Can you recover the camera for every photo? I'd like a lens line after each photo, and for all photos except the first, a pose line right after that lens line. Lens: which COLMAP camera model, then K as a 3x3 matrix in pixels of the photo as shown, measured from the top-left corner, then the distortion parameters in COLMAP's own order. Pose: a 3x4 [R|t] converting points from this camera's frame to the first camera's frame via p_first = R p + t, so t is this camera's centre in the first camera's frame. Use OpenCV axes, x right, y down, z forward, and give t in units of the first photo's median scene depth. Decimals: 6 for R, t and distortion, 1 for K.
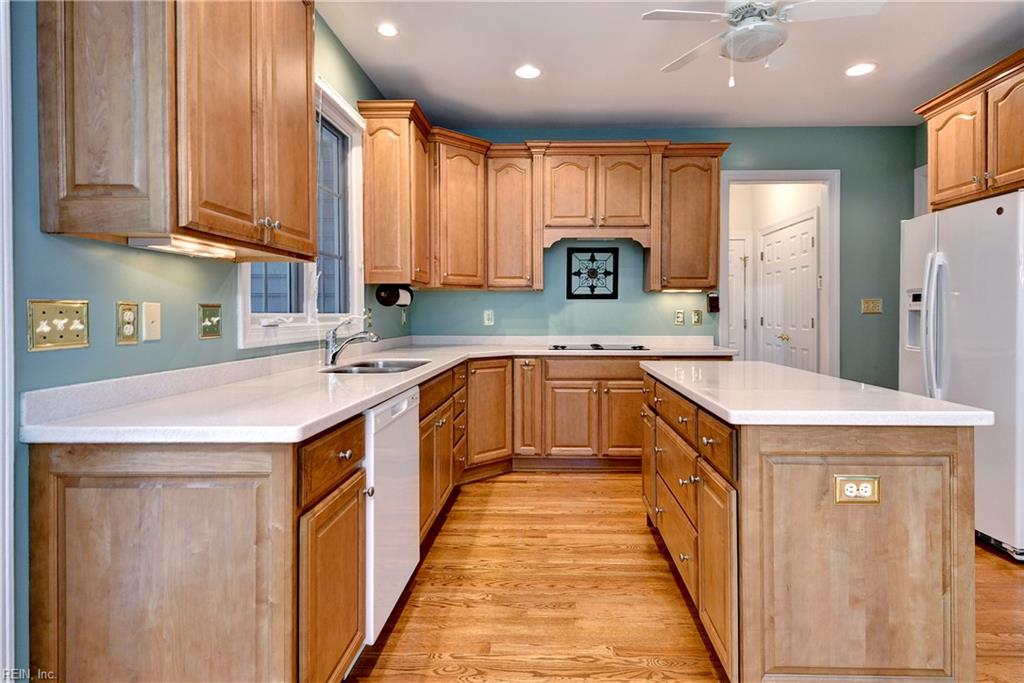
lens RADIAL K [[553.1, 0, 539.1], [0, 553.1, 324.1], [0, 0, 1]] dist [0.001221, -0.001163]
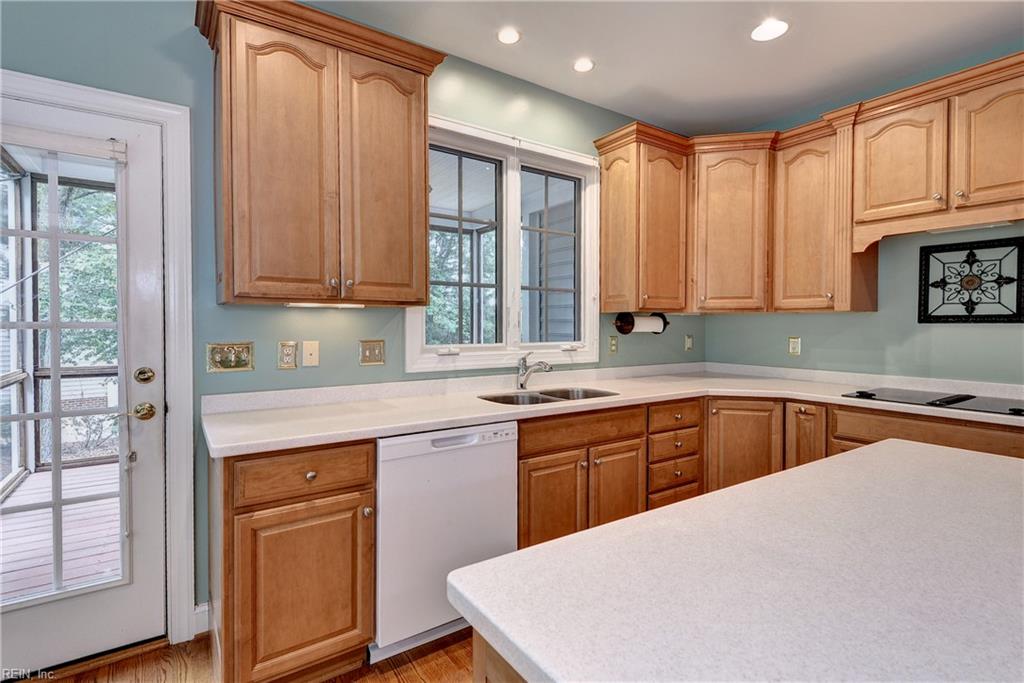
lens RADIAL K [[486.5, 0, 505.1], [0, 486.5, 333.0], [0, 0, 1]] dist [0.020967, -0.005221]
pose [[0.573011, 0.014320, -0.819422, 0.293727], [-0.017347, 0.999835, 0.005343, -0.032026], [0.819364, 0.011153, 0.573165, 0.281168]]
